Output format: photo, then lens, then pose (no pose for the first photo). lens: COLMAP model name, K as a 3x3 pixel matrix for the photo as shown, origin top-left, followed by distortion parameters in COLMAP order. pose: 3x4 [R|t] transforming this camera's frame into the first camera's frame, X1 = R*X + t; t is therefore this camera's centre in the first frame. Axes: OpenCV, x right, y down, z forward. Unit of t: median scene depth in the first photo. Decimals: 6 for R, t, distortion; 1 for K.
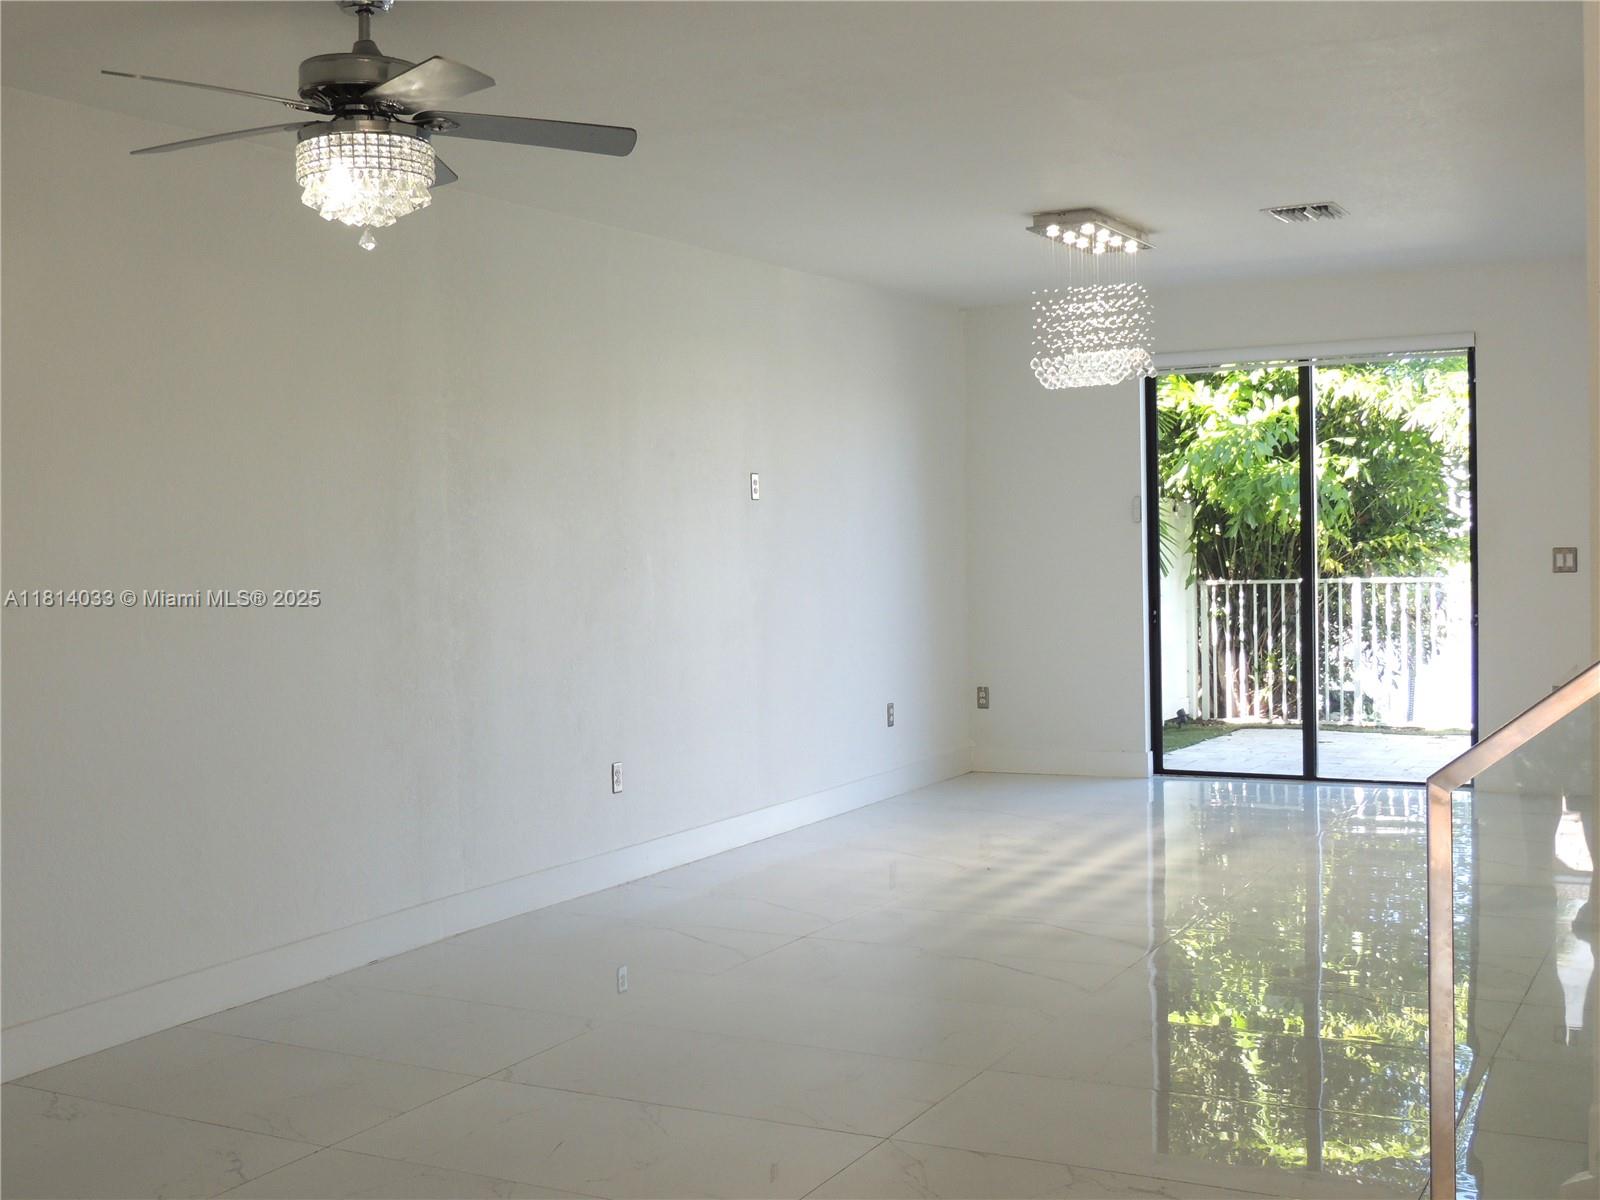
lens RADIAL K [[1840.4, 0, 803.2], [0, 1840.4, 613.3], [0, 0, 1]] dist [-0.020386, 0.000000]
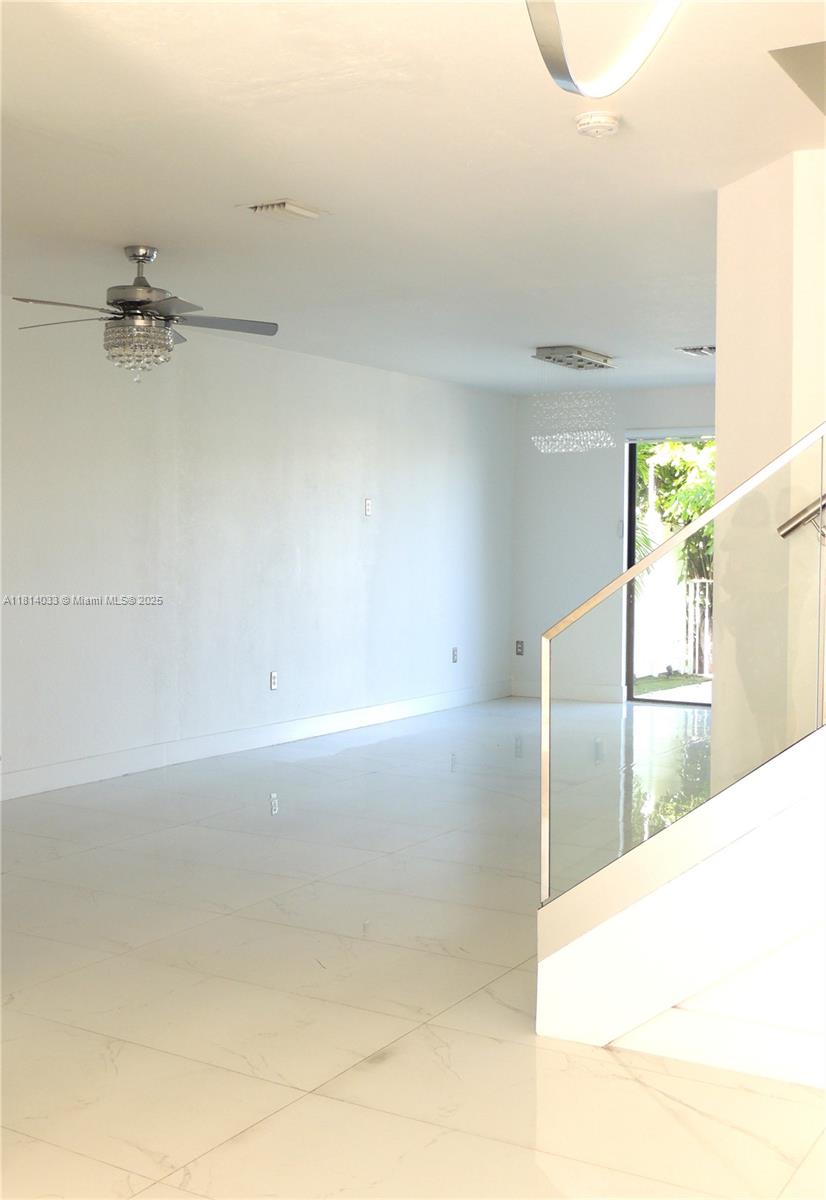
lens RADIAL K [[1458.8, 0, 411.2], [0, 1458.8, 592.1], [0, 0, 1]] dist [-0.027237, 0.000000]
pose [[0.998888, 0.031698, -0.034899, 0.037819], [-0.031988, 0.999458, -0.007781, 0.009022], [0.034633, 0.008889, 0.999361, -0.178171]]
